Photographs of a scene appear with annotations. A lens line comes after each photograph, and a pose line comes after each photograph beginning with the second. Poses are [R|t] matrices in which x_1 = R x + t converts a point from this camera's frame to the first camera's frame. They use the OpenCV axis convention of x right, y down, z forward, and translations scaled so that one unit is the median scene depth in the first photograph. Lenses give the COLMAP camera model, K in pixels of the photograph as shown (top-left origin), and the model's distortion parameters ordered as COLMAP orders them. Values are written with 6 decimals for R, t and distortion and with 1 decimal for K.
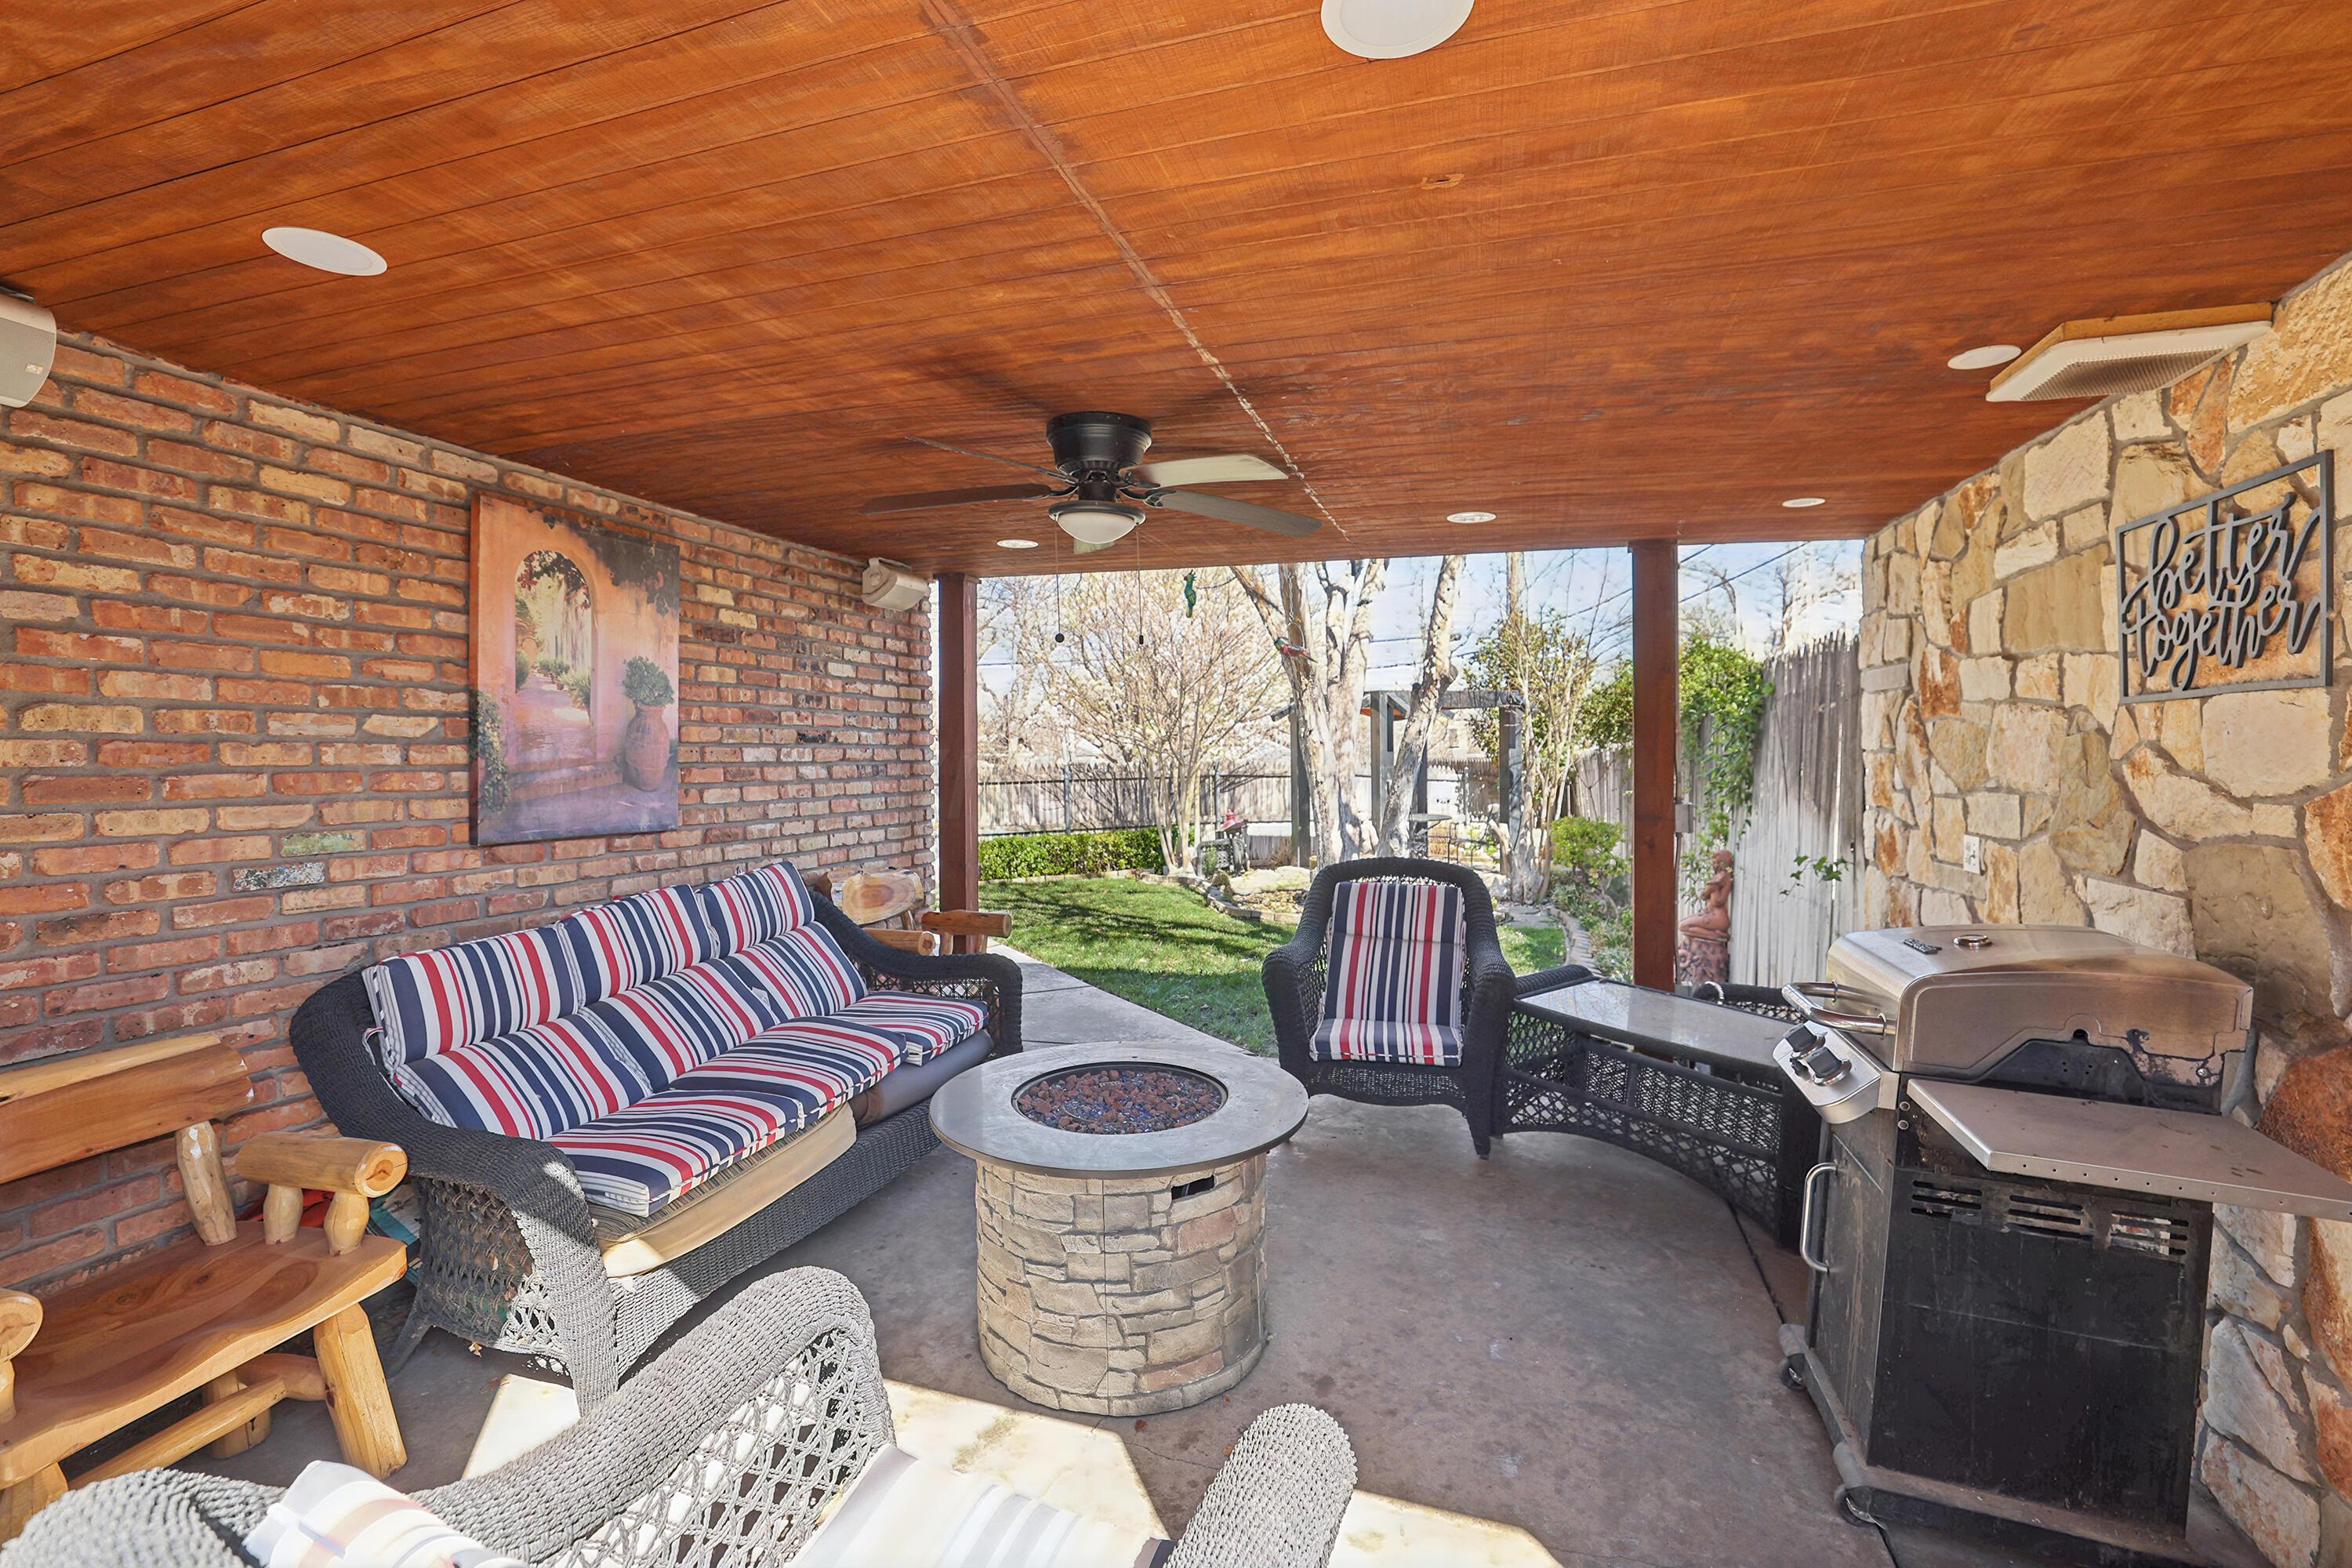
lens RADIAL K [[1058.3, 0, 1179.8], [0, 1058.3, 767.4], [0, 0, 1]] dist [-0.047044, 0.019952]
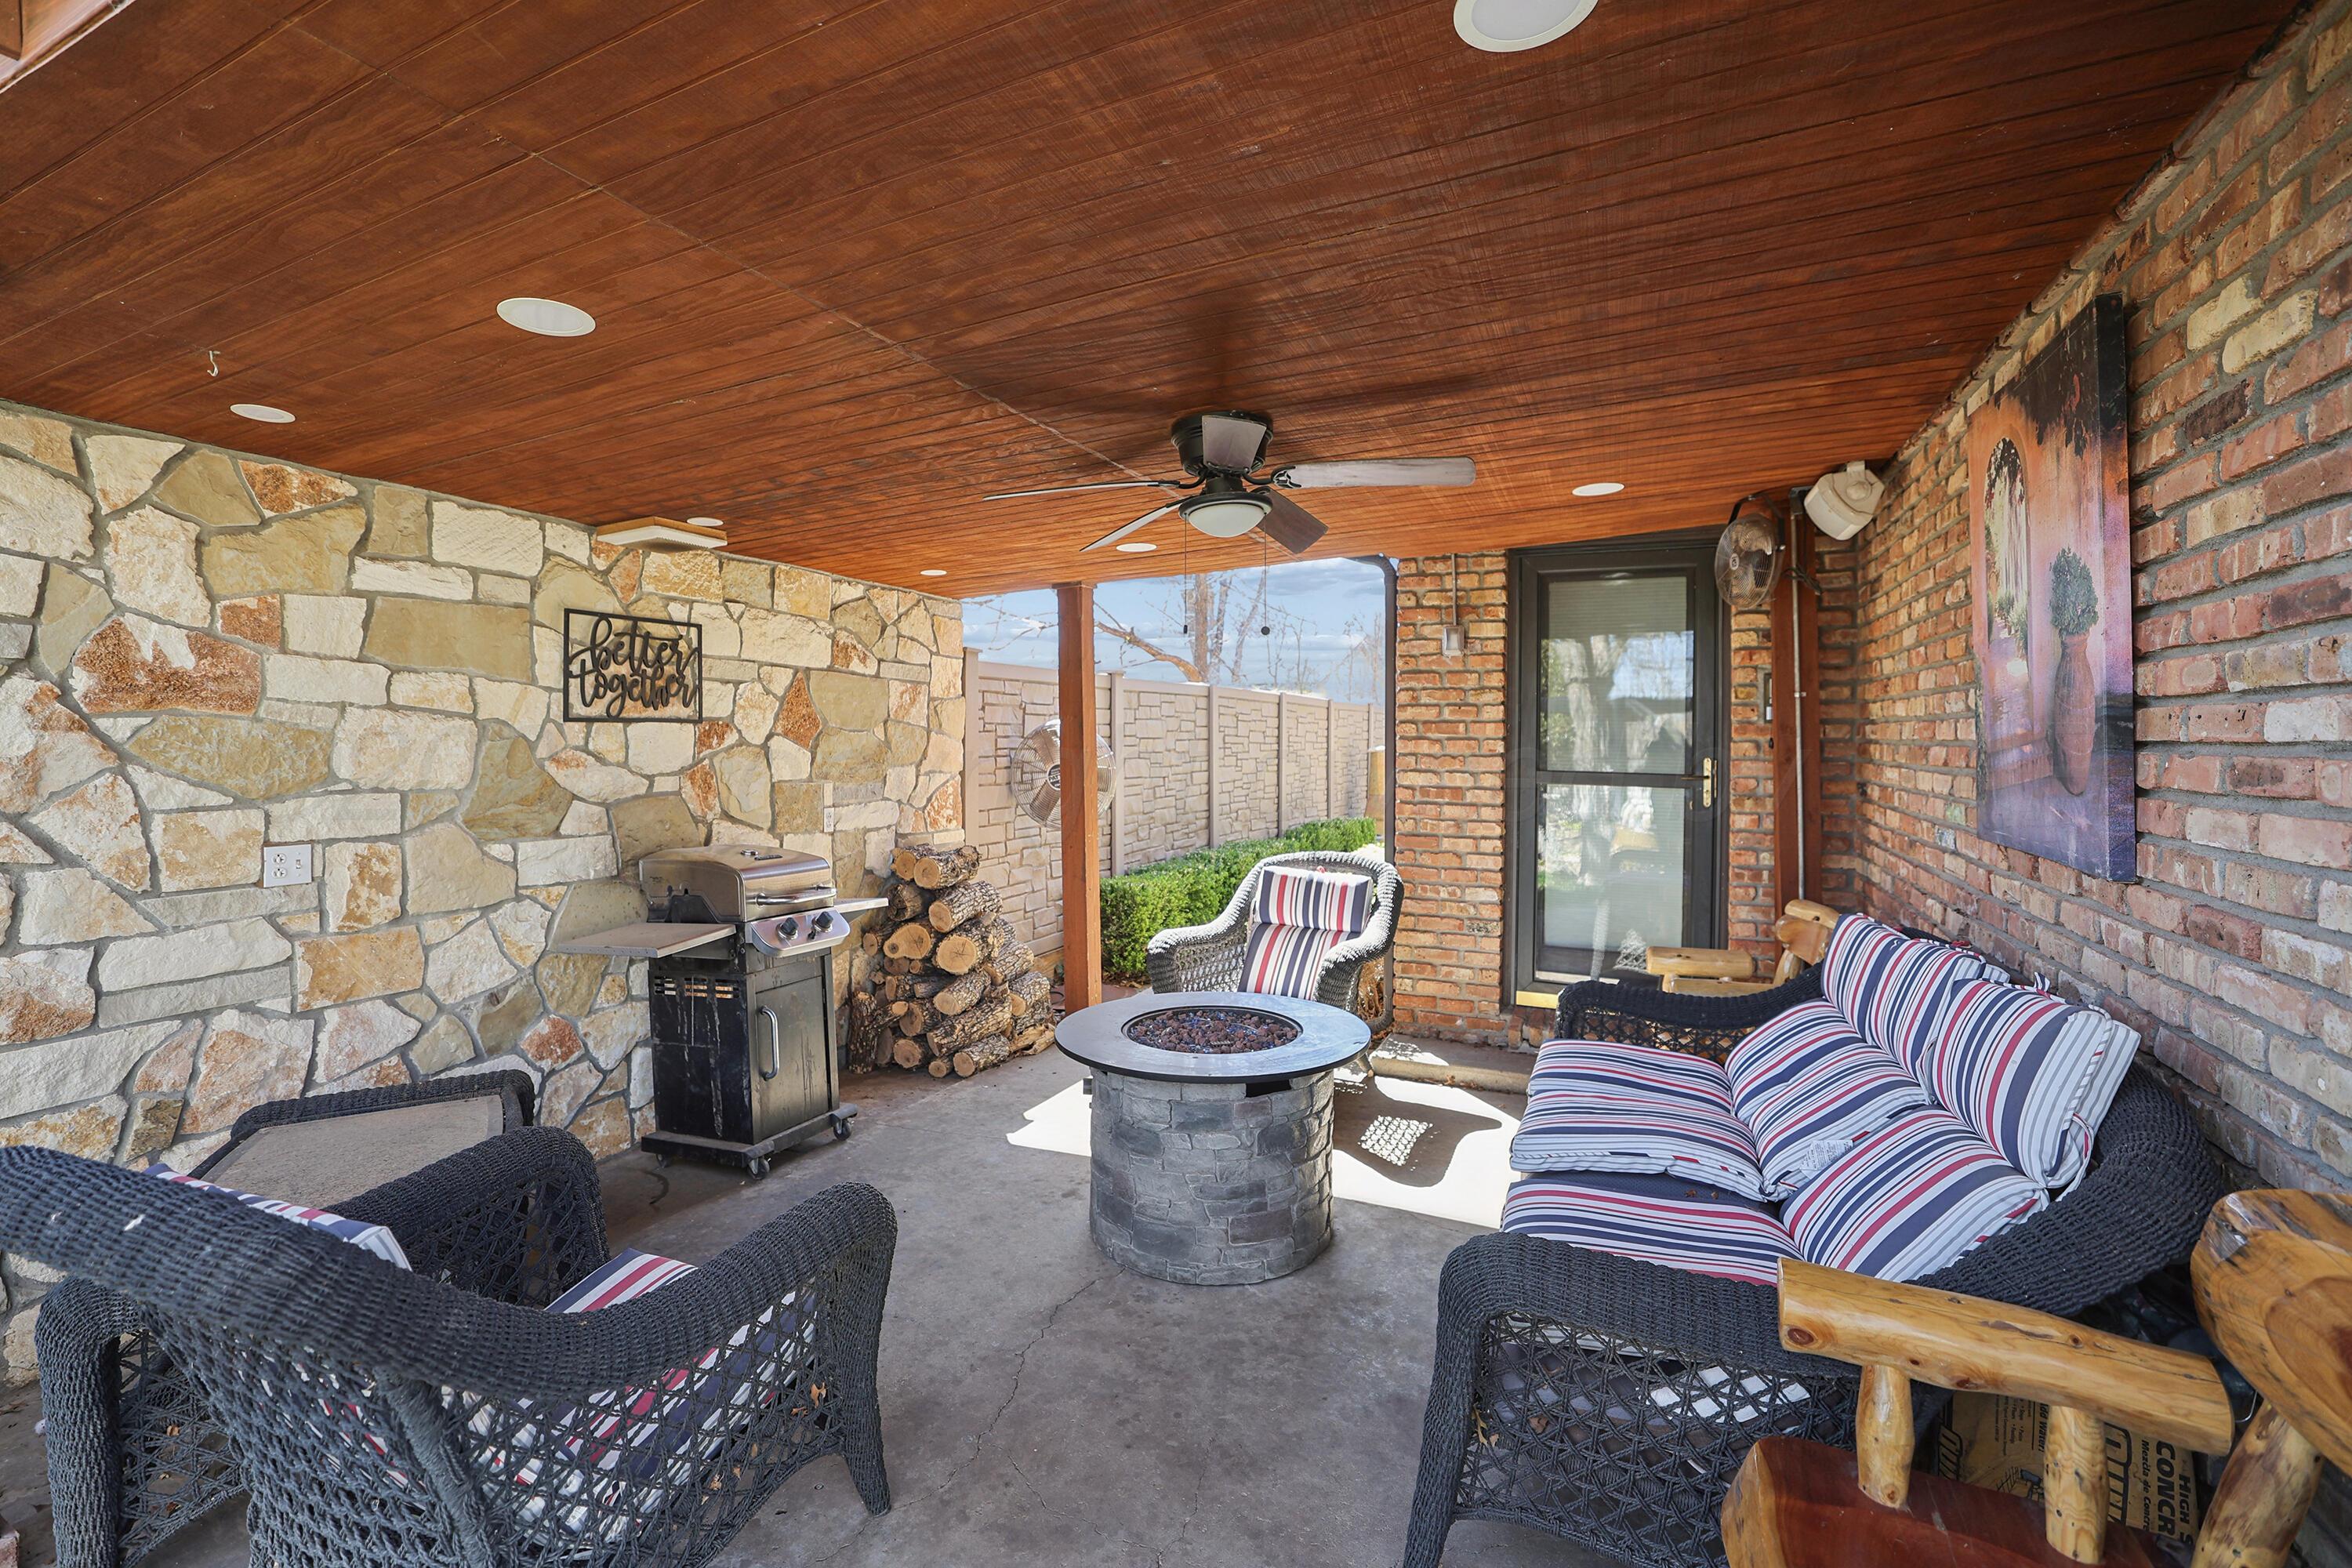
lens RADIAL K [[1058.3, 0, 1179.8], [0, 1058.3, 767.4], [0, 0, 1]] dist [-0.047044, 0.019952]
pose [[-0.994791, 0.013823, 0.100991, -0.149479], [0.016921, 0.999410, 0.029884, -0.022215], [-0.100519, 0.031437, -0.994438, 2.250732]]
